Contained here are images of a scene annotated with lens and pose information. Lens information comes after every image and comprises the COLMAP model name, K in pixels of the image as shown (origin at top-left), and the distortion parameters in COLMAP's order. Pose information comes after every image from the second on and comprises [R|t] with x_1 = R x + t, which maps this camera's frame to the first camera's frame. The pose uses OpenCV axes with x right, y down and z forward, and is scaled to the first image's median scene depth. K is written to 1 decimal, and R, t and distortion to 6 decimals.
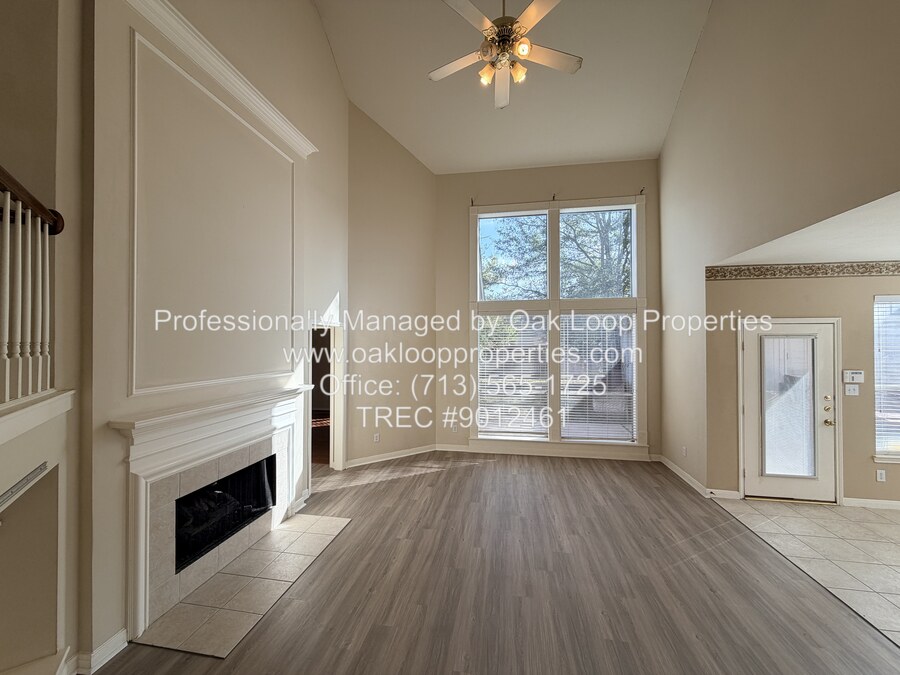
lens RADIAL K [[359.9, 0, 448.0], [0, 359.9, 338.7], [0, 0, 1]] dist [-0.000811, -0.000224]
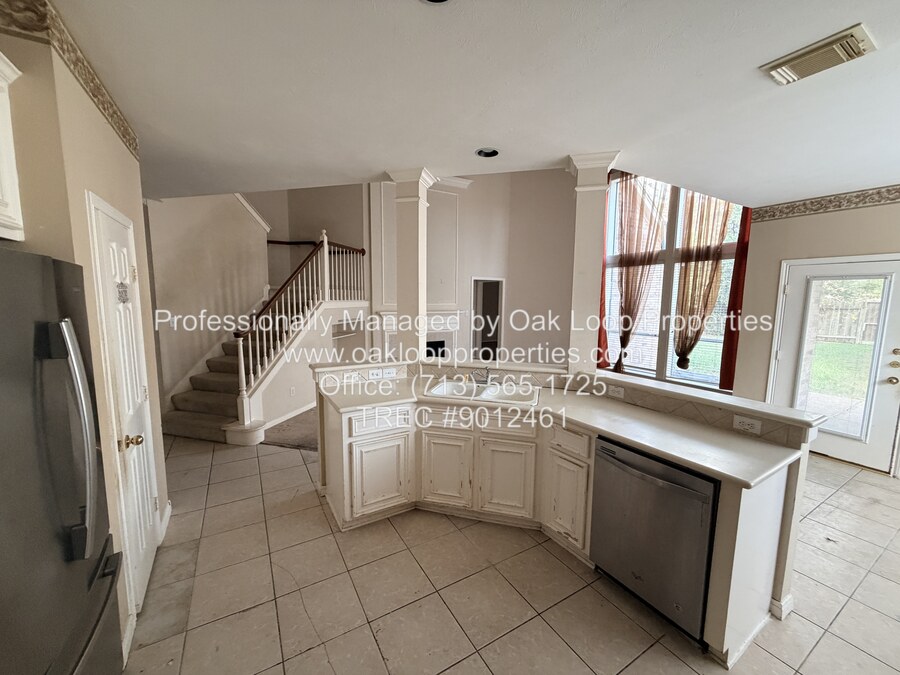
lens RADIAL K [[359.9, 0, 450.5], [0, 359.9, 336.9], [0, 0, 1]] dist [-0.000811, -0.000224]
pose [[0.650237, 0.092893, -0.754031, 1.083185], [0.001801, 0.992305, 0.123801, 0.029568], [0.759730, -0.081858, 0.645066, -0.334858]]
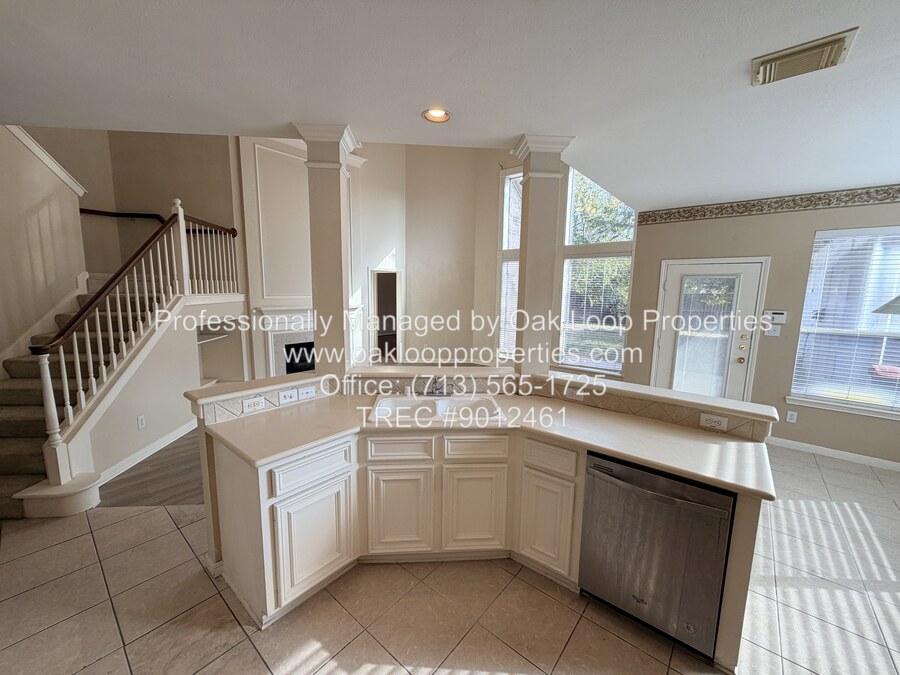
lens RADIAL K [[359.9, 0, 452.5], [0, 359.9, 336.6], [0, 0, 1]] dist [-0.000811, -0.000224]
pose [[0.865764, 0.081346, -0.493797, 0.907335], [-0.008759, 0.989013, 0.147569, 0.021433], [0.500376, -0.123435, 0.856964, -0.317623]]
